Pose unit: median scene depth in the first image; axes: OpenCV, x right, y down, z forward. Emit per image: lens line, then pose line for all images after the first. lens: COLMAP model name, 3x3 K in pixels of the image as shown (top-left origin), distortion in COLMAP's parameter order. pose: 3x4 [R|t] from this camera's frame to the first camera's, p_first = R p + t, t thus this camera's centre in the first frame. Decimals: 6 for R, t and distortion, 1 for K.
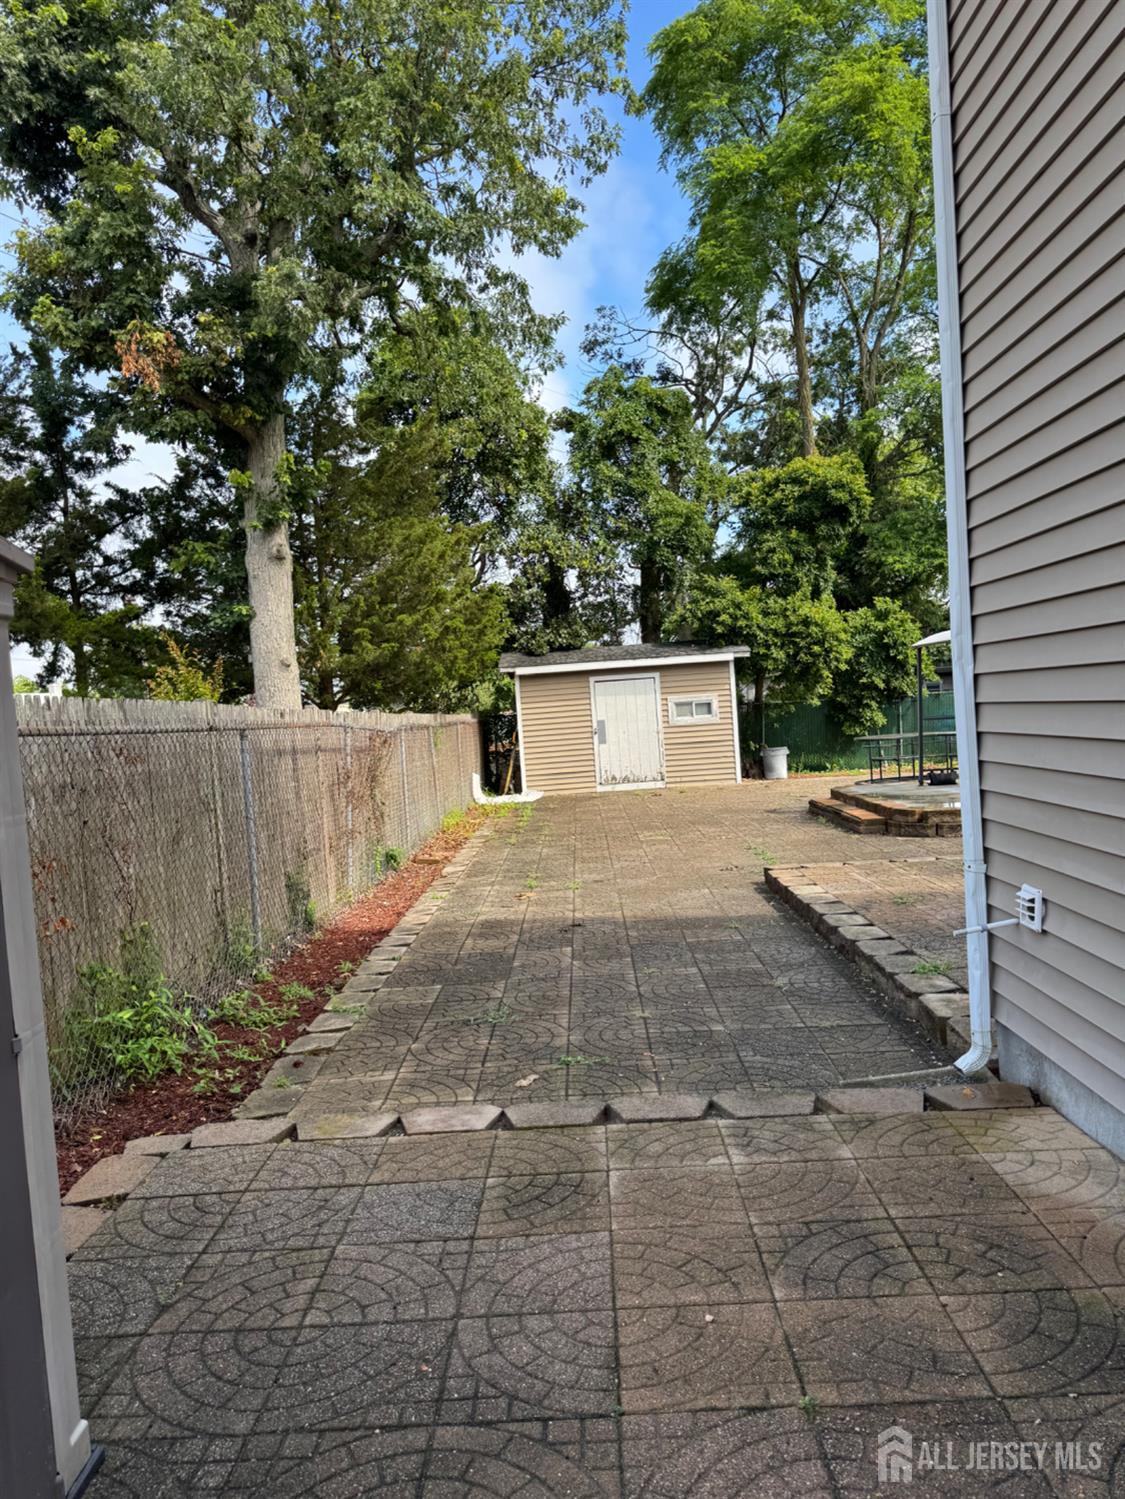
lens RADIAL K [[1051.4, 0, 562.1], [0, 1051.4, 750.9], [0, 0, 1]] dist [0.021136, -0.025945]
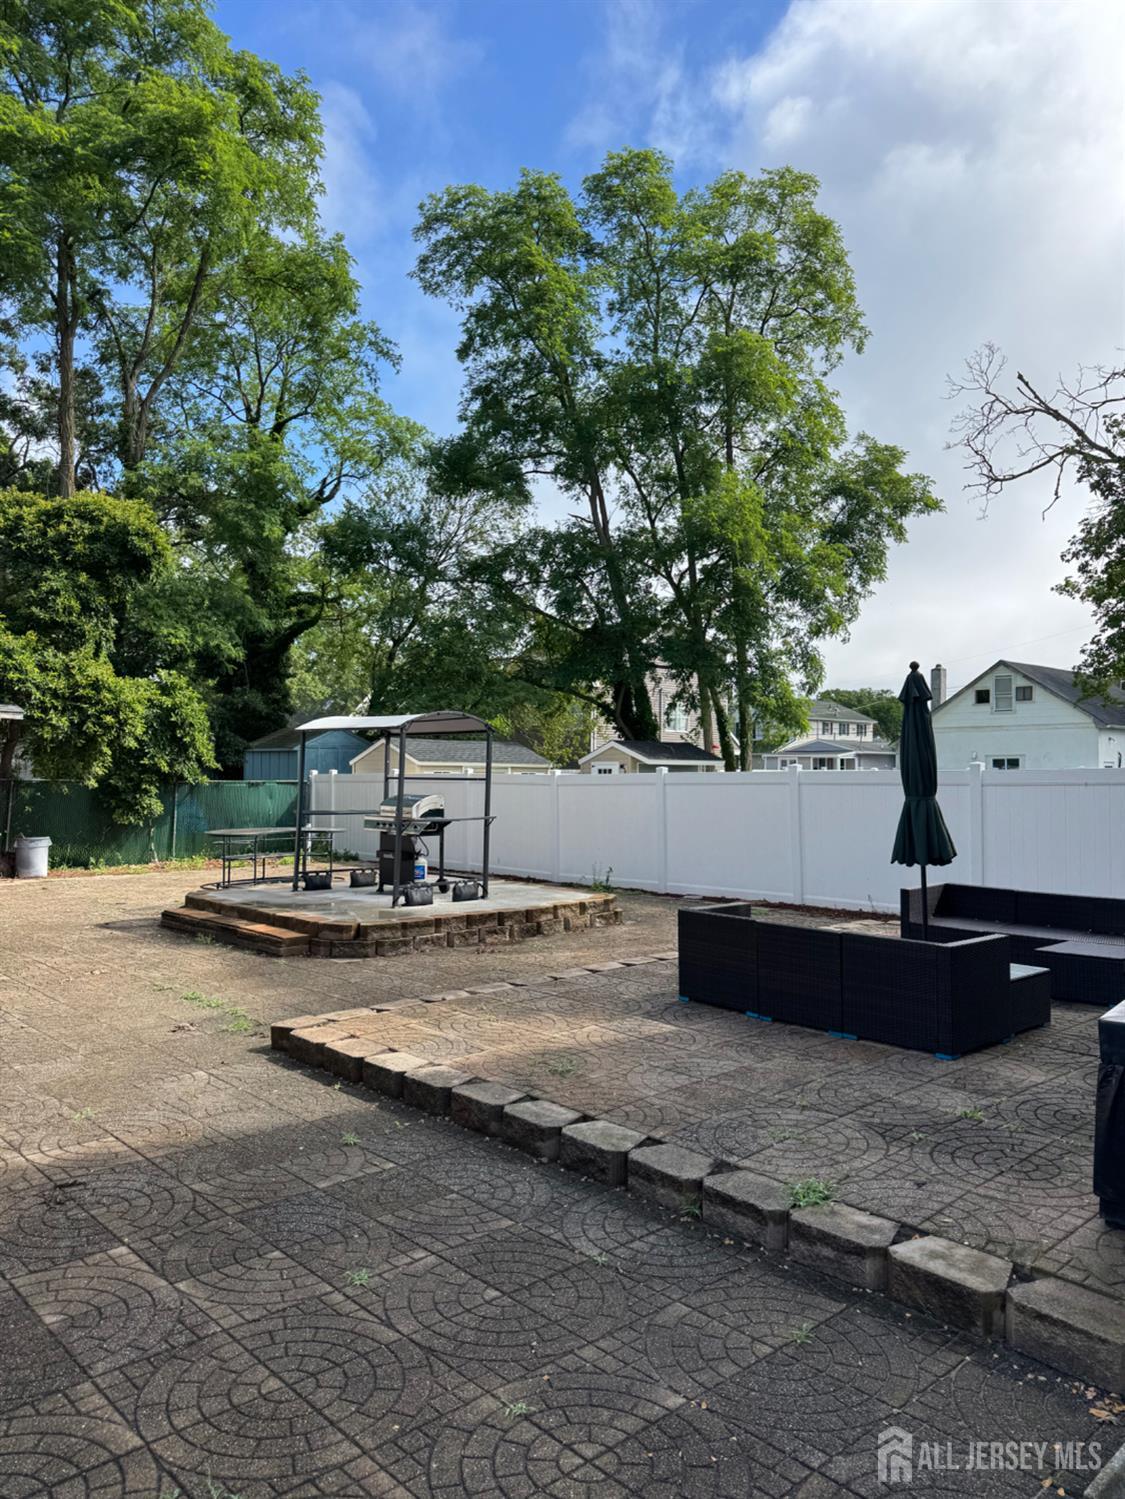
lens RADIAL K [[1051.4, 0, 565.5], [0, 1051.4, 740.9], [0, 0, 1]] dist [0.021136, -0.025945]
pose [[0.712424, 0.094851, 0.695310, -0.076102], [-0.029956, 0.994031, -0.104907, -0.003944], [-0.701110, 0.053909, 0.711012, 0.160120]]
